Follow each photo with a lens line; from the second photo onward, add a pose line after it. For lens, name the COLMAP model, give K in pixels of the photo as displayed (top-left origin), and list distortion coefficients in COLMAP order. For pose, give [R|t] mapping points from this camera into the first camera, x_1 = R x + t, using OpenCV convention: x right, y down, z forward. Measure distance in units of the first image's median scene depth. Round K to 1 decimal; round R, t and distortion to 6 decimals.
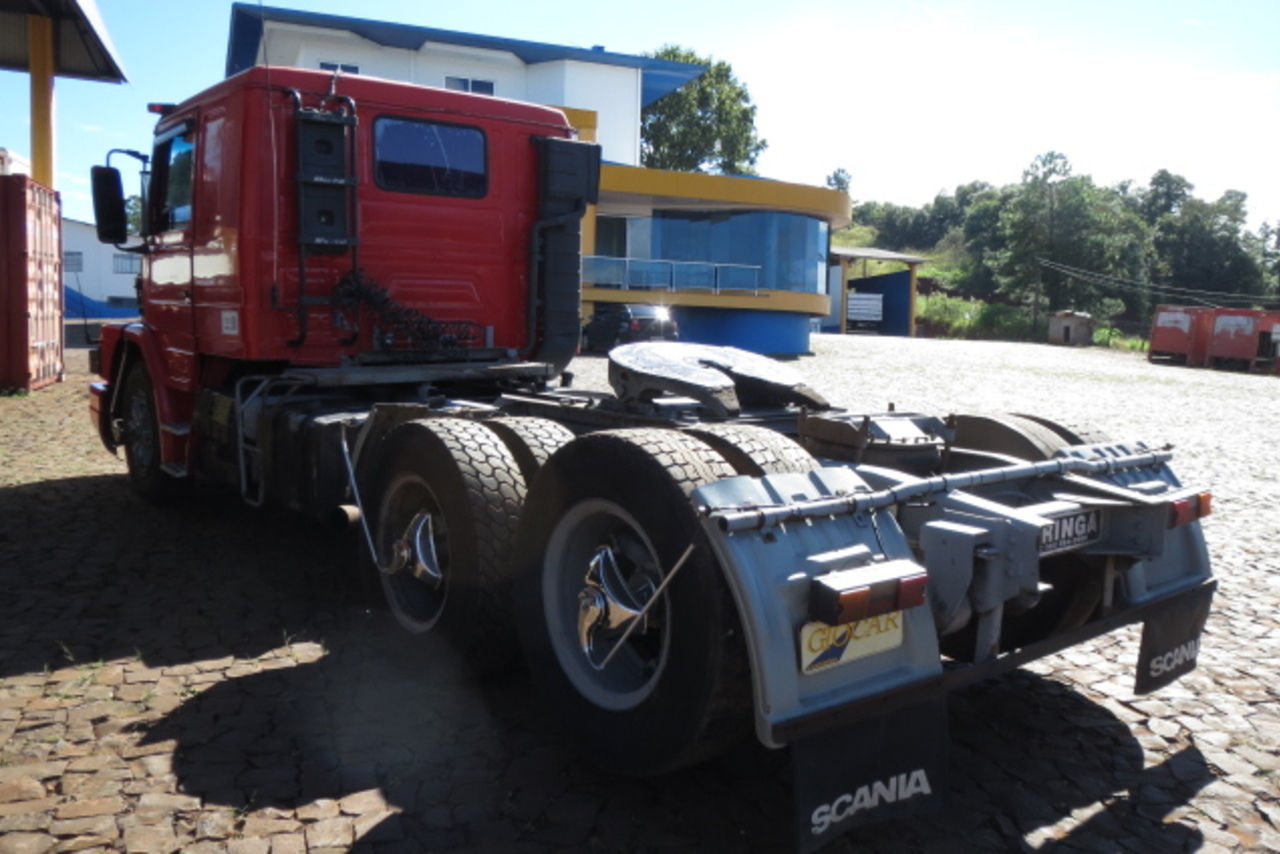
lens RADIAL K [[1096.8, 0, 640.0], [0, 1096.8, 427.0], [0, 0, 1]] dist [-0.020758, 0.002577]
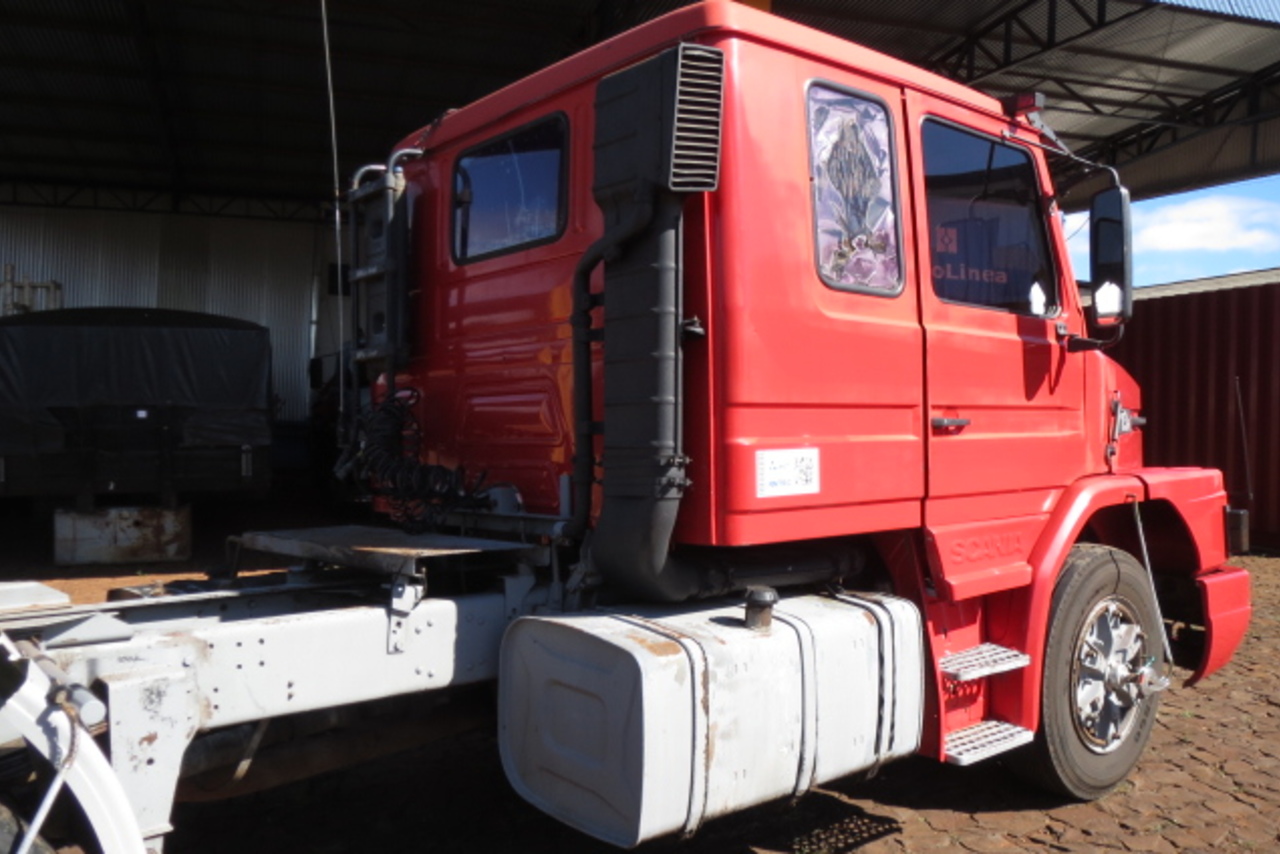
lens RADIAL K [[1096.8, 0, 640.0], [0, 1096.8, 427.0], [0, 0, 1]] dist [-0.020758, 0.002577]
pose [[0.010861, -0.028379, -0.999538, 0.830116], [-0.098888, 0.994667, -0.029315, -0.218663], [0.995039, 0.099161, 0.007996, 2.194488]]
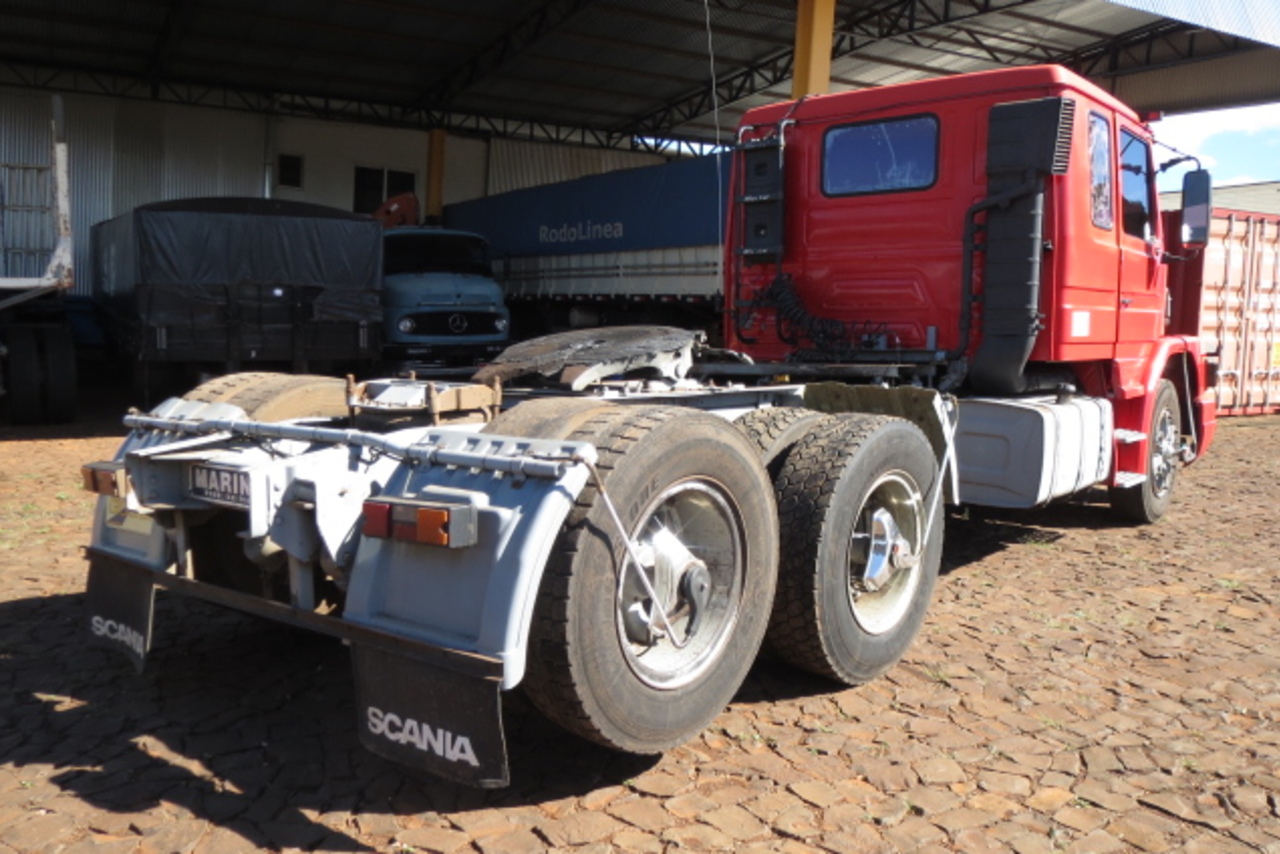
lens RADIAL K [[1096.8, 0, 640.0], [0, 1096.8, 427.0], [0, 0, 1]] dist [-0.020758, 0.002577]
pose [[0.196532, 0.064247, -0.978390, 1.537760], [-0.108999, 0.993098, 0.043318, -0.043551], [0.974420, 0.098130, 0.202179, 1.241910]]
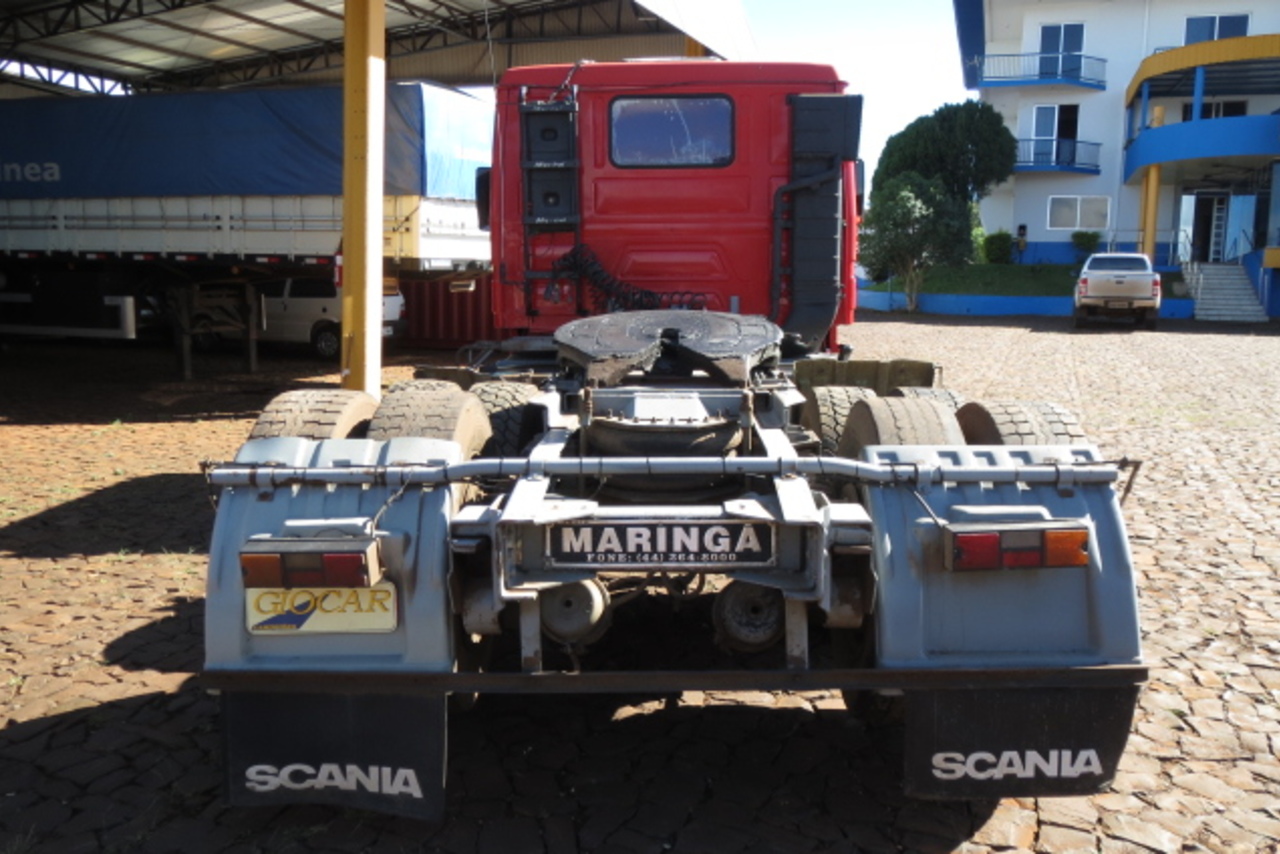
lens RADIAL K [[1086.2, 0, 634.2], [0, 1086.2, 438.0], [0, 0, 1]] dist [-0.029202, 0.007517]
pose [[0.754484, 0.069472, -0.652631, 0.945156], [-0.047870, 0.997558, 0.050849, -0.019701], [0.654570, -0.007124, 0.755968, 0.423362]]
